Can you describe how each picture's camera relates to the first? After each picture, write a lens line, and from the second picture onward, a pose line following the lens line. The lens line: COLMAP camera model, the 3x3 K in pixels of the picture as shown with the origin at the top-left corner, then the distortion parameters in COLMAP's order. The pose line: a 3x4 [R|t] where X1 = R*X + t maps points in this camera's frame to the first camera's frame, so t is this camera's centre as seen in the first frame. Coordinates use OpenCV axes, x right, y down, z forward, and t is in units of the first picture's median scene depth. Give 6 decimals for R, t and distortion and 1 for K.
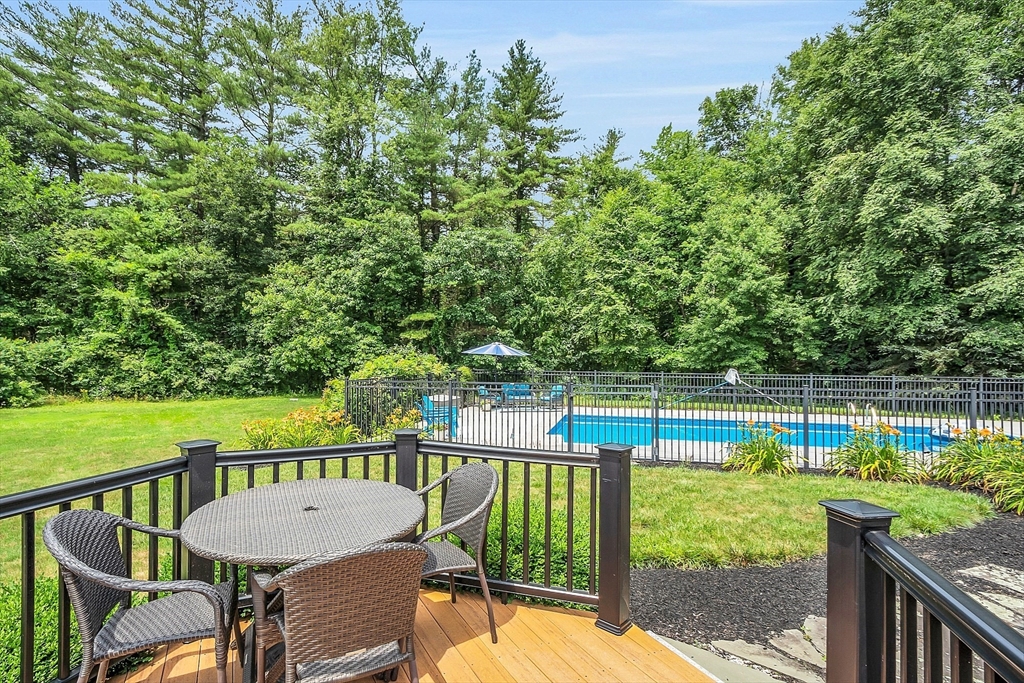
lens RADIAL K [[485.4, 0, 478.2], [0, 485.4, 345.0], [0, 0, 1]] dist [-0.020230, 0.000970]
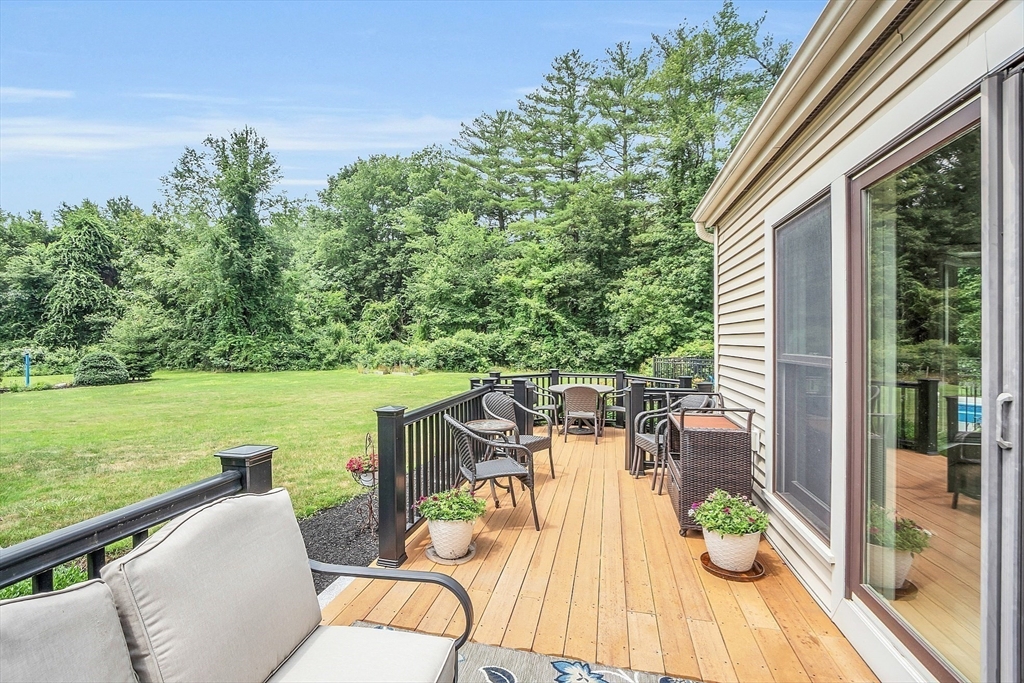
lens RADIAL K [[449.5, 0, 513.3], [0, 449.5, 342.1], [0, 0, 1]] dist [-0.002078, -0.000216]
pose [[0.780904, -0.002702, -0.624645, 0.100394], [0.018811, 0.999639, 0.019193, -0.005503], [0.624368, -0.026738, 0.780673, -0.142939]]
